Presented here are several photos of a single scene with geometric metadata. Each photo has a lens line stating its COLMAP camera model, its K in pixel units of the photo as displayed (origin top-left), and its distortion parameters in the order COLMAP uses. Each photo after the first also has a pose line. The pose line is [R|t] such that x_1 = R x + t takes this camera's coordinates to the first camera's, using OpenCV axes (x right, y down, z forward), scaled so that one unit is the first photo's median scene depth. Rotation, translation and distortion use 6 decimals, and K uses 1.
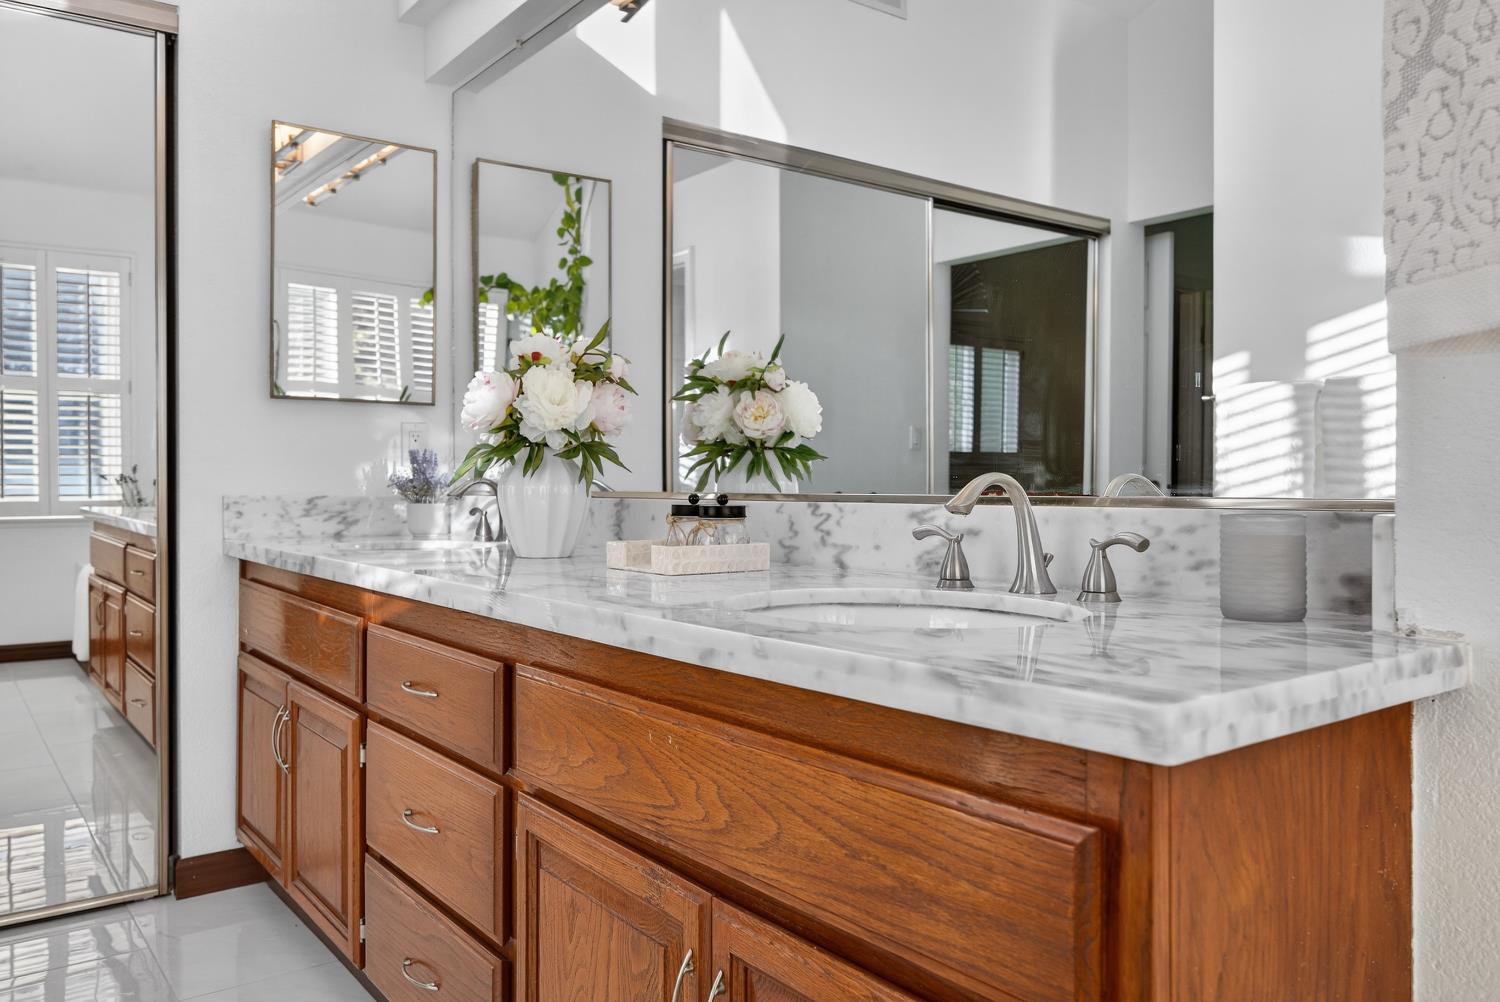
lens RADIAL K [[1138.4, 0, 752.7], [0, 1138.4, 495.5], [0, 0, 1]] dist [-0.051398, 0.051473]
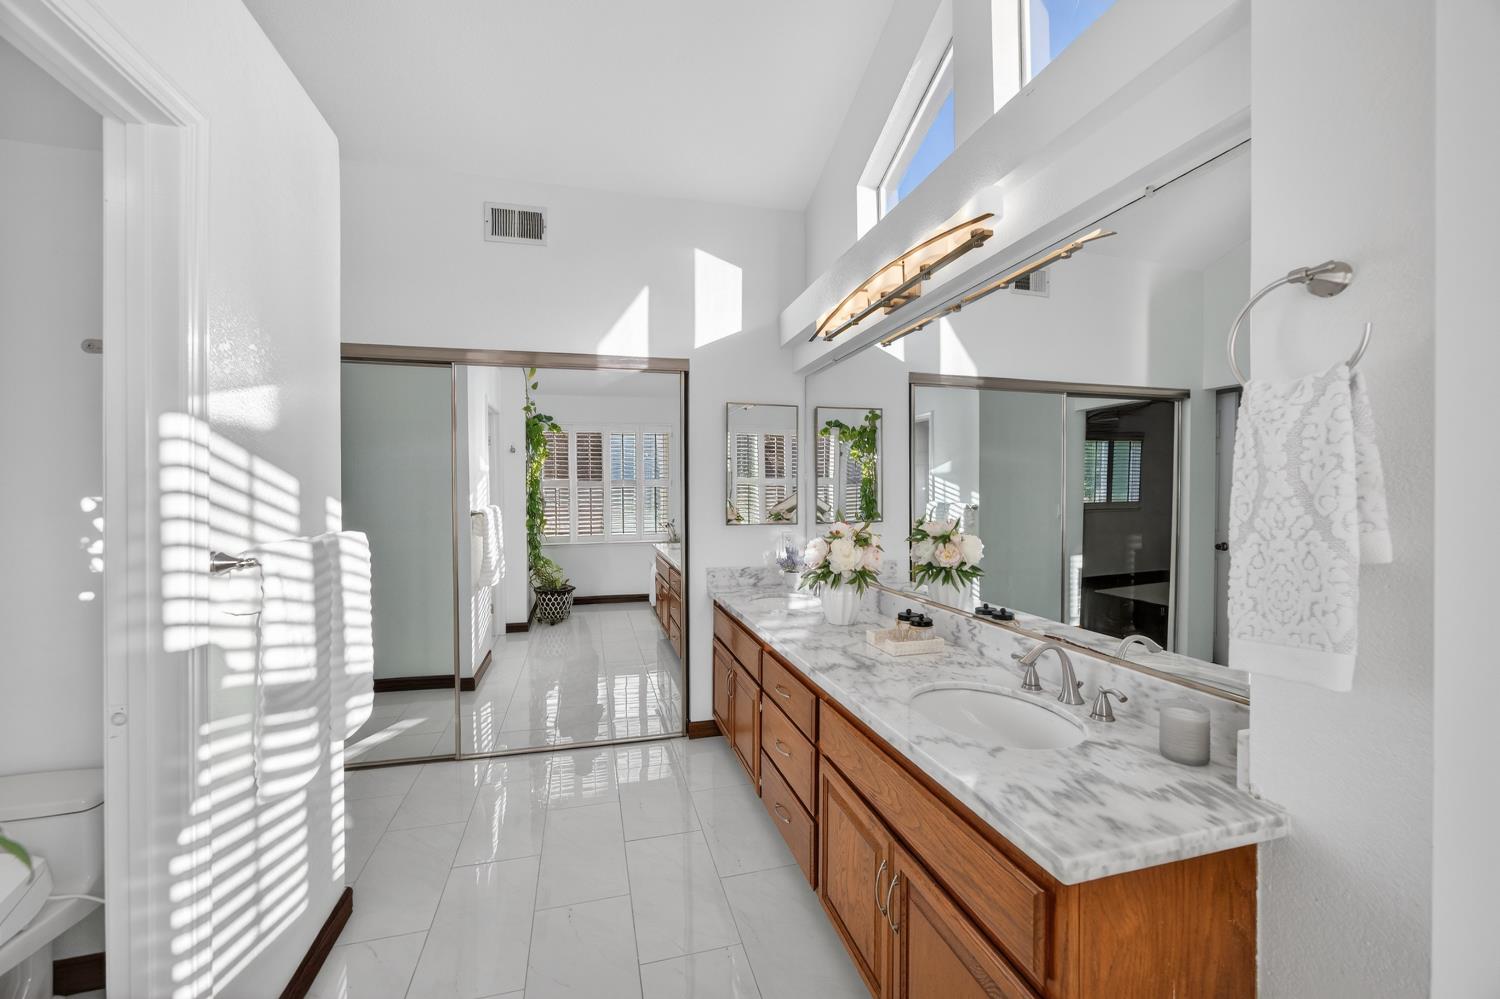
lens RADIAL K [[594.1, 0, 744.6], [0, 594.1, 505.1], [0, 0, 1]] dist [-0.019707, 0.004609]
pose [[0.926976, 0.003658, -0.375104, 0.068230], [0.000980, 0.999925, 0.012174, -0.179897], [0.375120, -0.011652, 0.926903, -0.113118]]
